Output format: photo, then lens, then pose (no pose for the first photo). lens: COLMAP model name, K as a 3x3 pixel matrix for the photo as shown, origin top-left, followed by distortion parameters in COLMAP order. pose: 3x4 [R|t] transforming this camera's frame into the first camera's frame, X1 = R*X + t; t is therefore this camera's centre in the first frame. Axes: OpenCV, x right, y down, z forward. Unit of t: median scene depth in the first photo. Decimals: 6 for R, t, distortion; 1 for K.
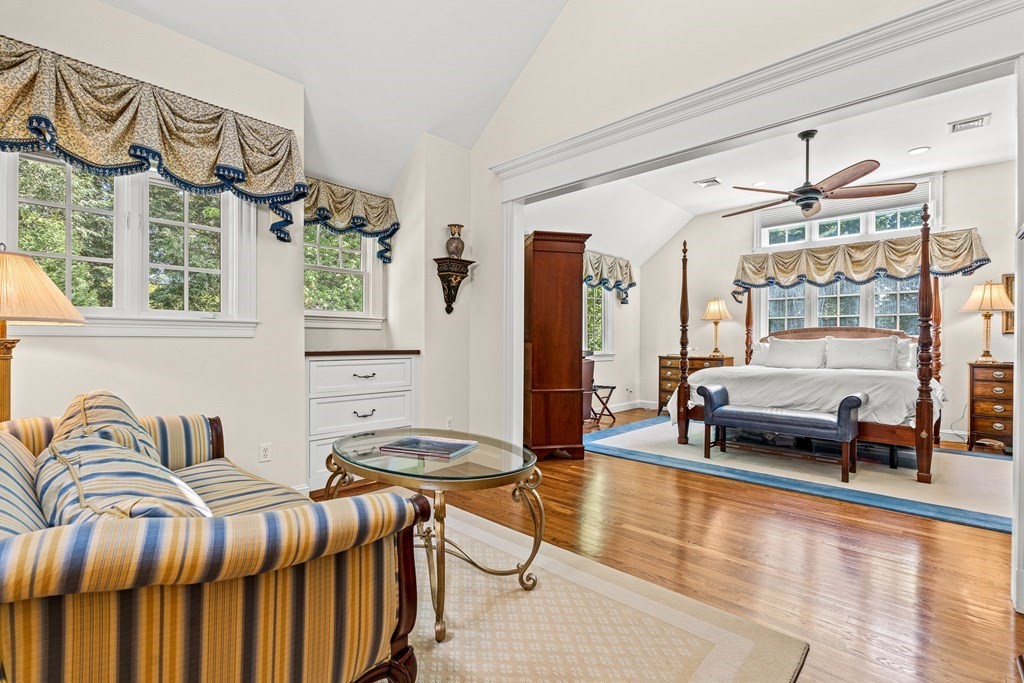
lens RADIAL K [[455.5, 0, 516.7], [0, 455.5, 341.3], [0, 0, 1]] dist [-0.001710, 0.001347]
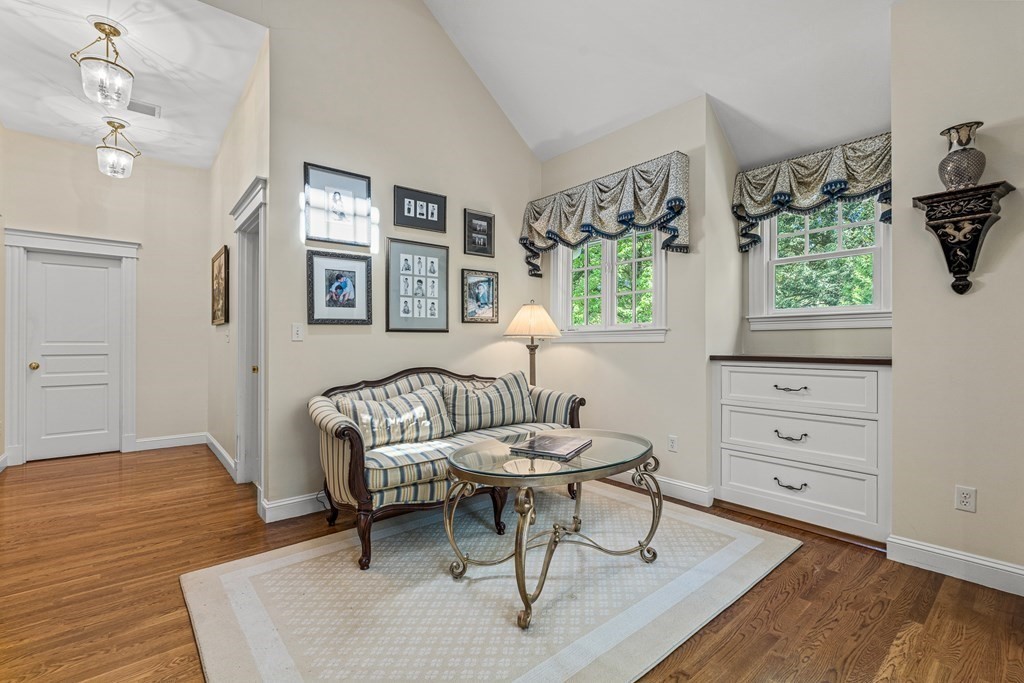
lens RADIAL K [[455.5, 0, 517.0], [0, 455.5, 341.4], [0, 0, 1]] dist [-0.001710, 0.001347]
pose [[-0.131638, -0.012051, -0.991225, 0.491538], [-0.001898, 0.999927, -0.011905, 0.003511], [0.991296, 0.000314, -0.131651, 0.601094]]
